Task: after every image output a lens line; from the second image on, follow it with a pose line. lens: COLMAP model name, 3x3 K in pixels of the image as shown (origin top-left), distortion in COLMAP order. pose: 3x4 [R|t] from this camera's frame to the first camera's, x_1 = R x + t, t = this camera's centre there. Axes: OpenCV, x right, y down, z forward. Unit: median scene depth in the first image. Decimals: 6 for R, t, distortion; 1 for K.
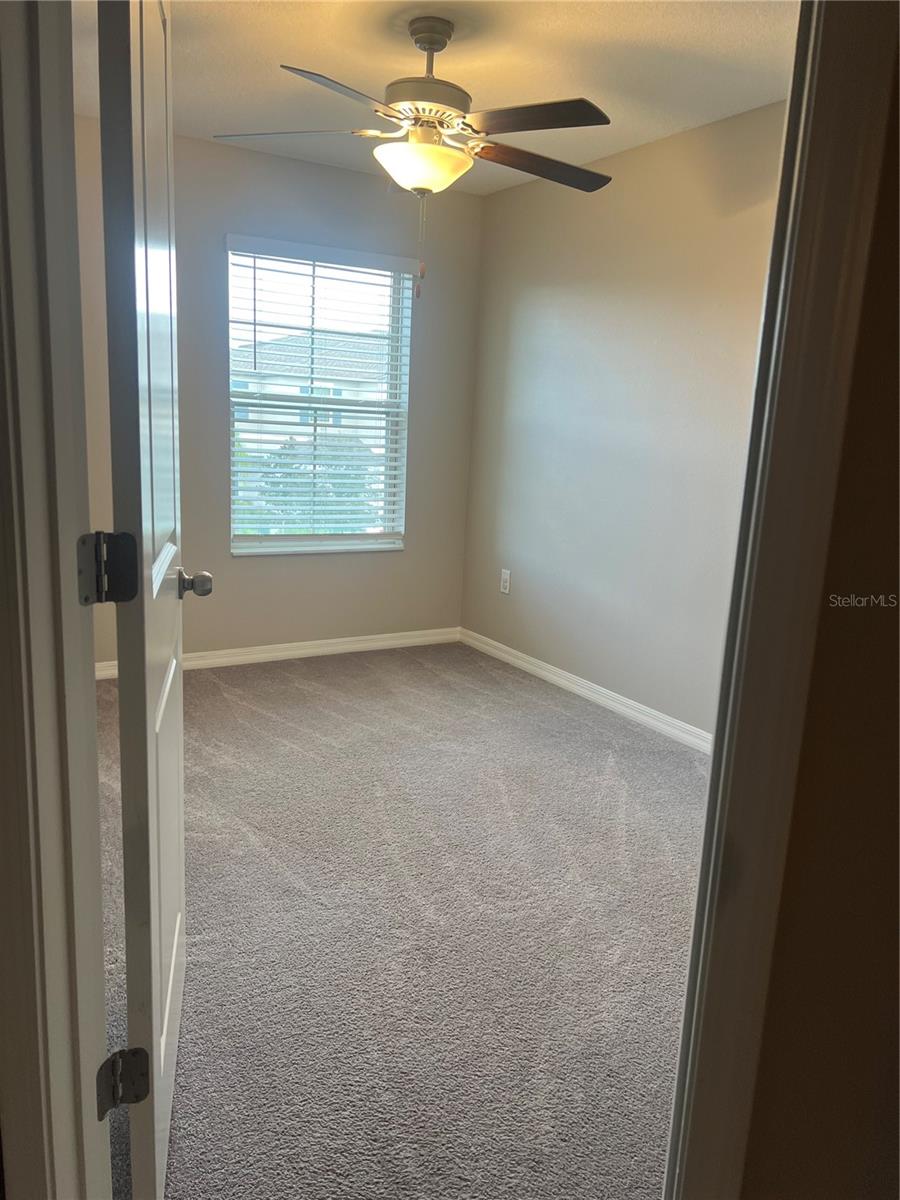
lens RADIAL K [[902.9, 0, 452.4], [0, 902.9, 605.0], [0, 0, 1]] dist [0.061887, -0.079321]
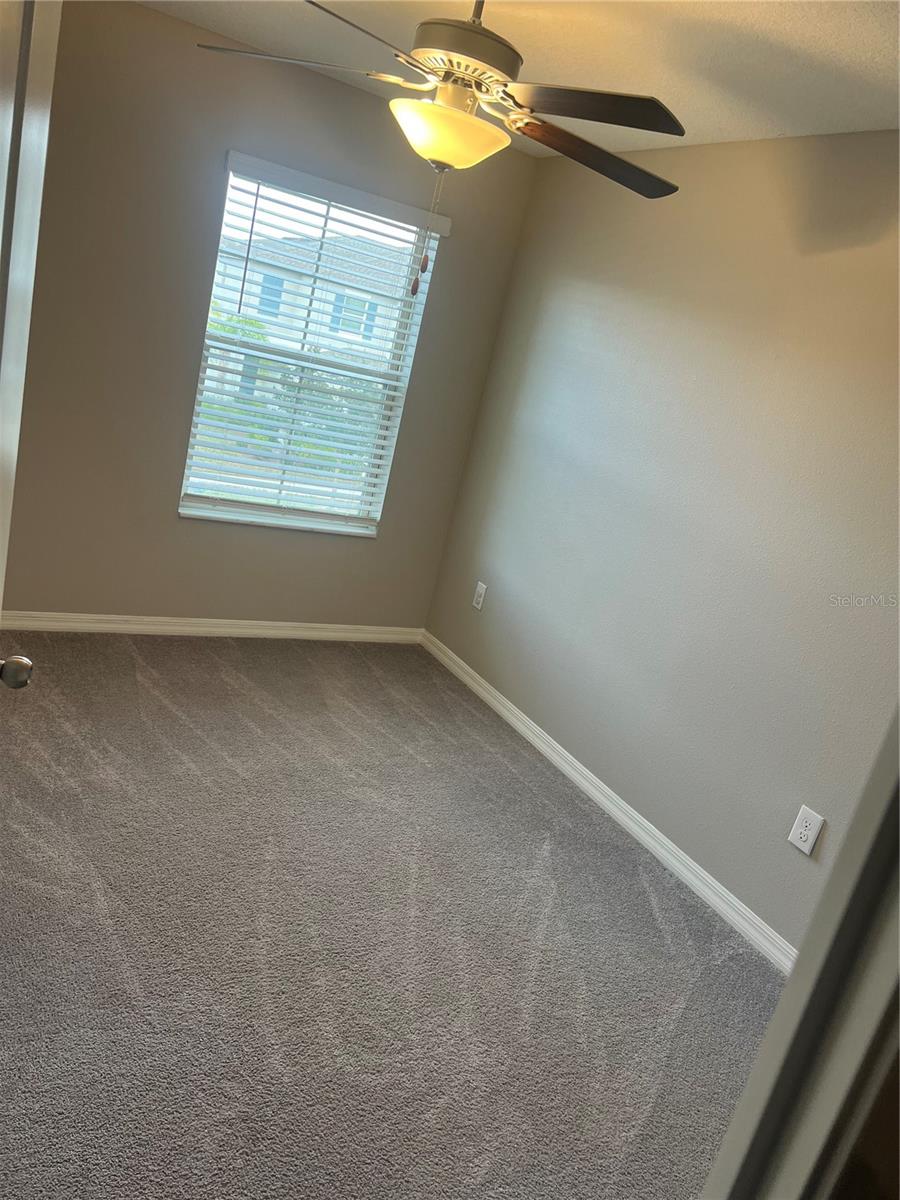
lens RADIAL K [[902.9, 0, 449.3], [0, 902.9, 596.0], [0, 0, 1]] dist [0.061887, -0.079321]
pose [[0.982181, 0.187785, 0.007532, 0.029339], [-0.187866, 0.979929, 0.066670, -0.104550], [0.005139, -0.066897, 0.997747, 0.133376]]
